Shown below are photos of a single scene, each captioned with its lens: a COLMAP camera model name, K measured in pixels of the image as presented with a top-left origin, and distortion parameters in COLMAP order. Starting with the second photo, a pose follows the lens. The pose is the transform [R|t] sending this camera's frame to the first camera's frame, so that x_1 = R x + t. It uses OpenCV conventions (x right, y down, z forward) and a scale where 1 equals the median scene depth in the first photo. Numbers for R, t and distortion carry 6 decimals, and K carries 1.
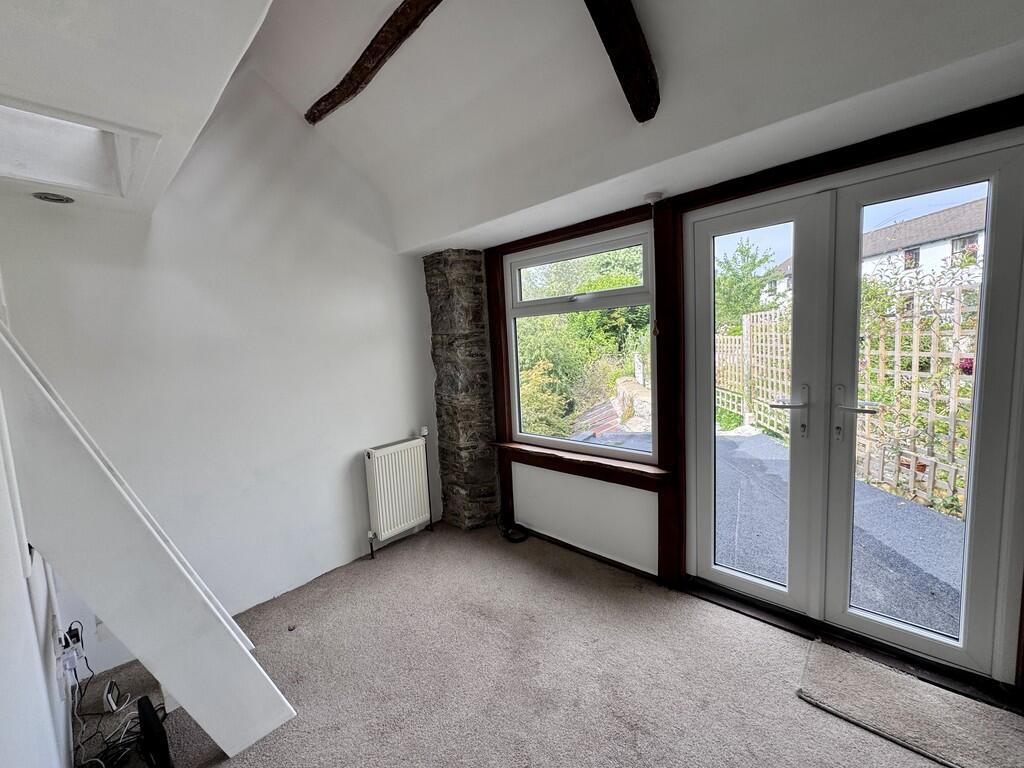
lens RADIAL K [[414.9, 0, 510.0], [0, 414.9, 383.5], [0, 0, 1]] dist [-0.002098, 0.000038]
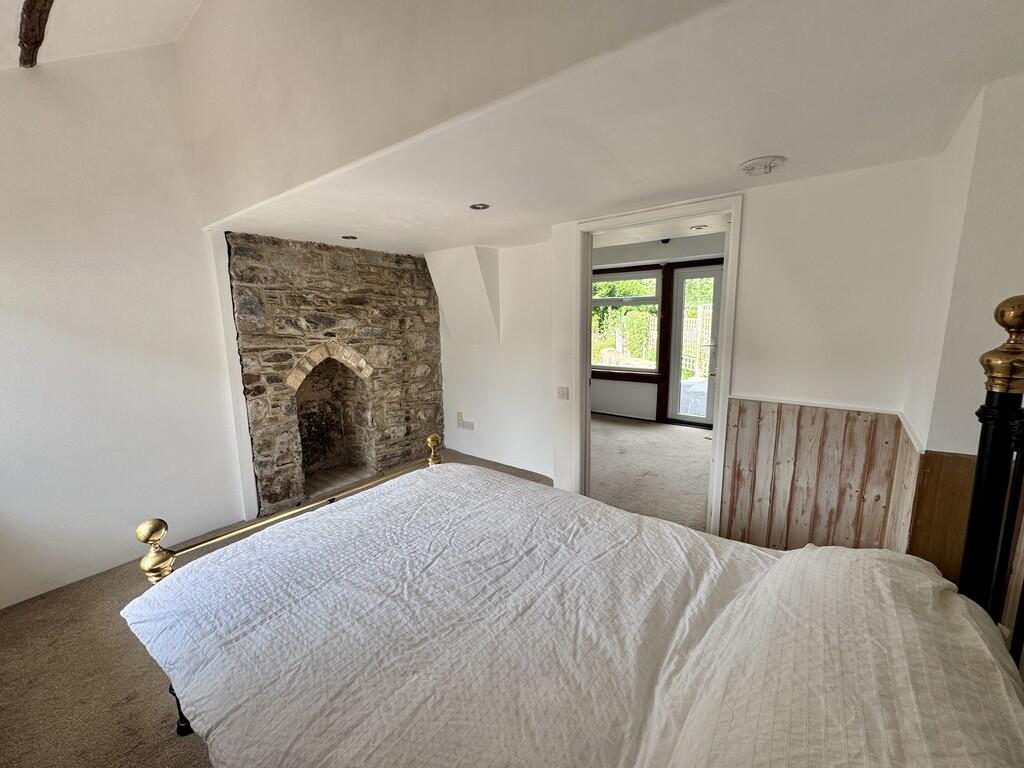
lens RADIAL K [[414.9, 0, 510.0], [0, 414.9, 383.5], [0, 0, 1]] dist [-0.002098, 0.000038]
pose [[0.996162, 0.018838, 0.085478, -0.557782], [-0.023856, 0.998028, 0.058065, 0.113590], [-0.084216, -0.059882, 0.994647, -1.048119]]
